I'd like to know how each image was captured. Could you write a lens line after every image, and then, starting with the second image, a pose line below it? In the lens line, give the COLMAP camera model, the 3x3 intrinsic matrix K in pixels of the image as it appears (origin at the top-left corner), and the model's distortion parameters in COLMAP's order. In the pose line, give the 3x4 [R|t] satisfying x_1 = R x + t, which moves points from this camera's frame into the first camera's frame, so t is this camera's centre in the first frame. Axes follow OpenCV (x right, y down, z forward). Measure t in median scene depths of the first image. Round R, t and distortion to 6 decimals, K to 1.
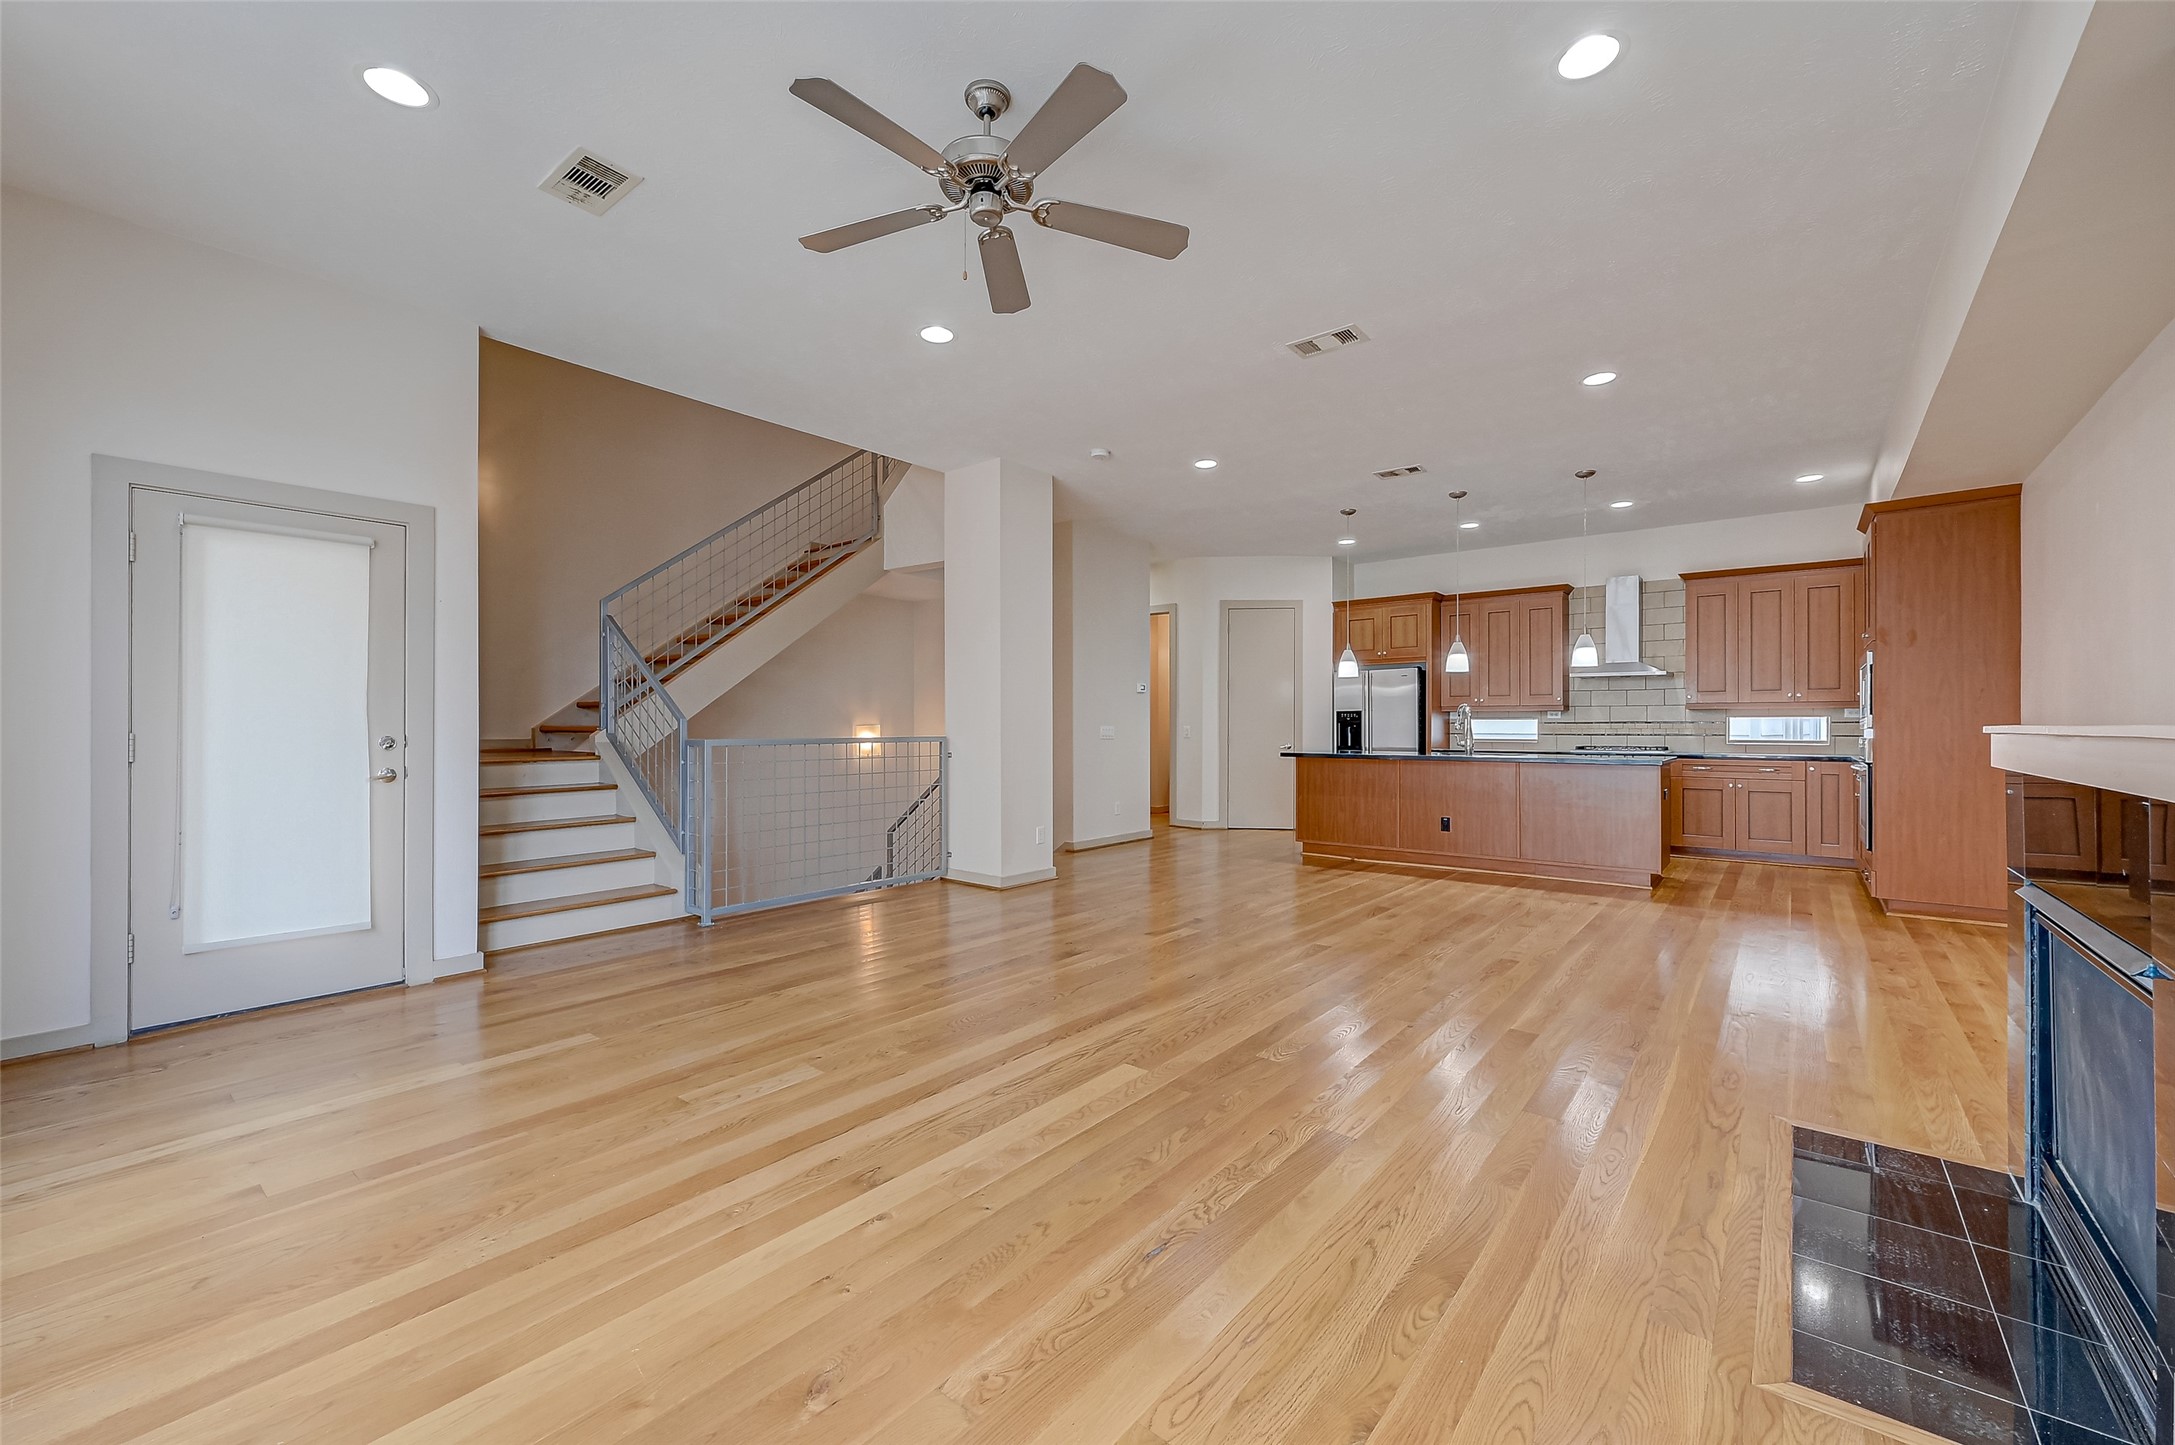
lens RADIAL K [[836.6, 0, 1088.2], [0, 836.6, 734.2], [0, 0, 1]] dist [0.000378, -0.000001]
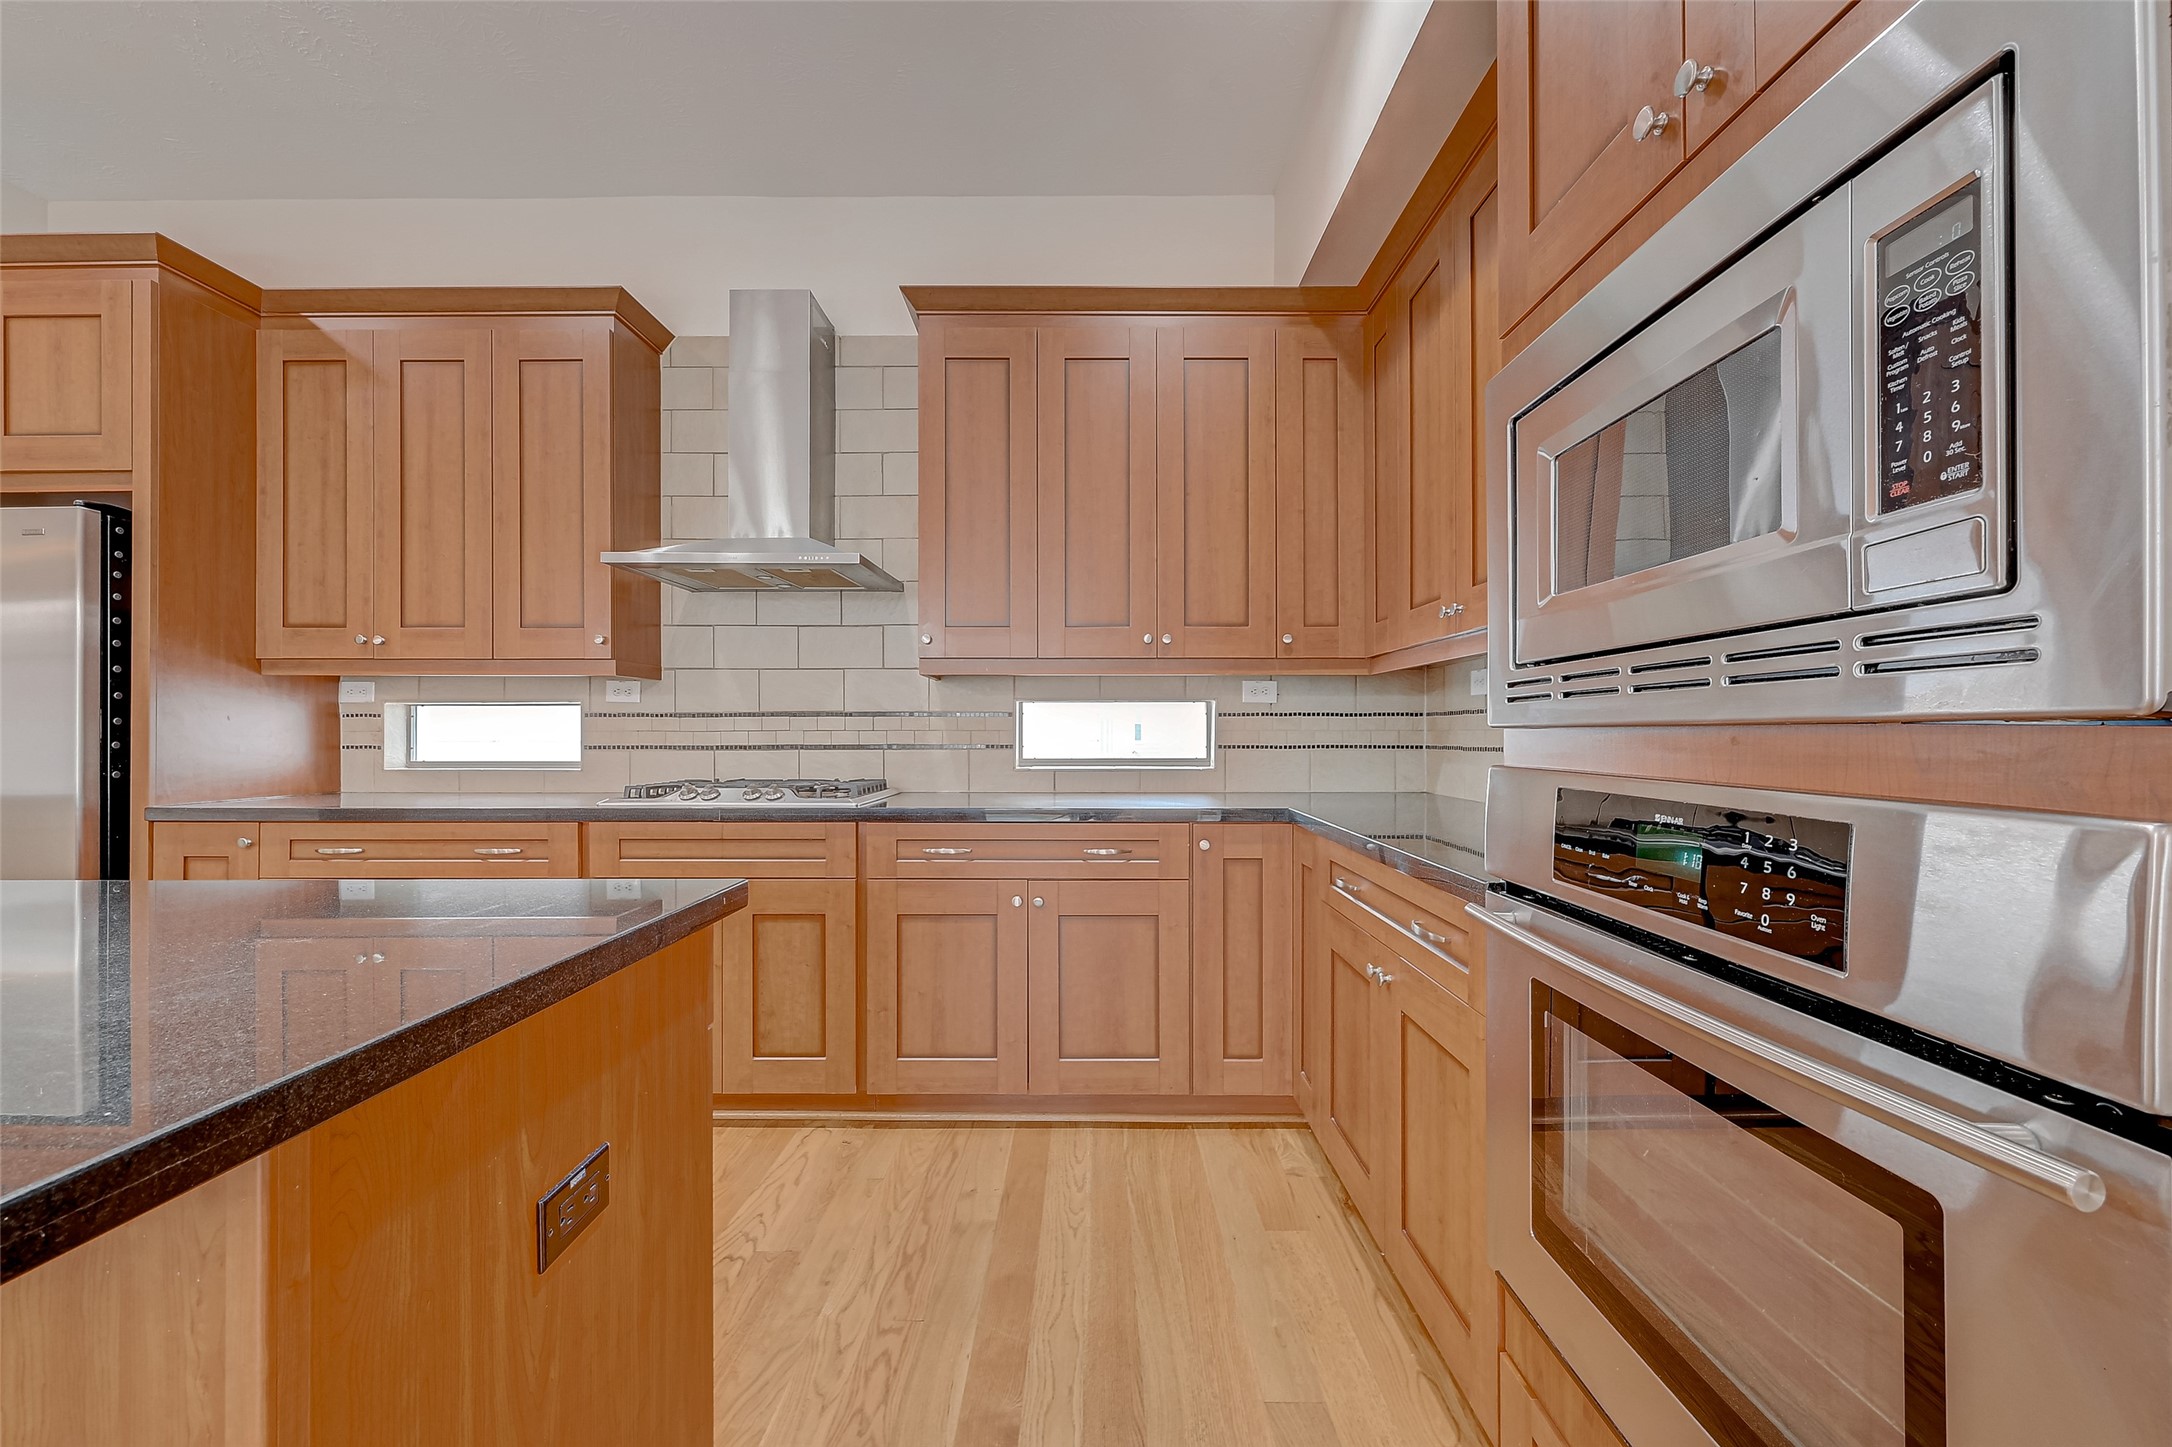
lens RADIAL K [[858.3, 0, 1085.5], [0, 858.3, 725.7], [0, 0, 1]] dist [-0.000233, 0.000017]
pose [[0.783722, -0.001215, 0.621111, 0.595680], [0.008504, 0.999925, -0.008774, -0.005485], [-0.621054, 0.012158, 0.783674, 0.738017]]
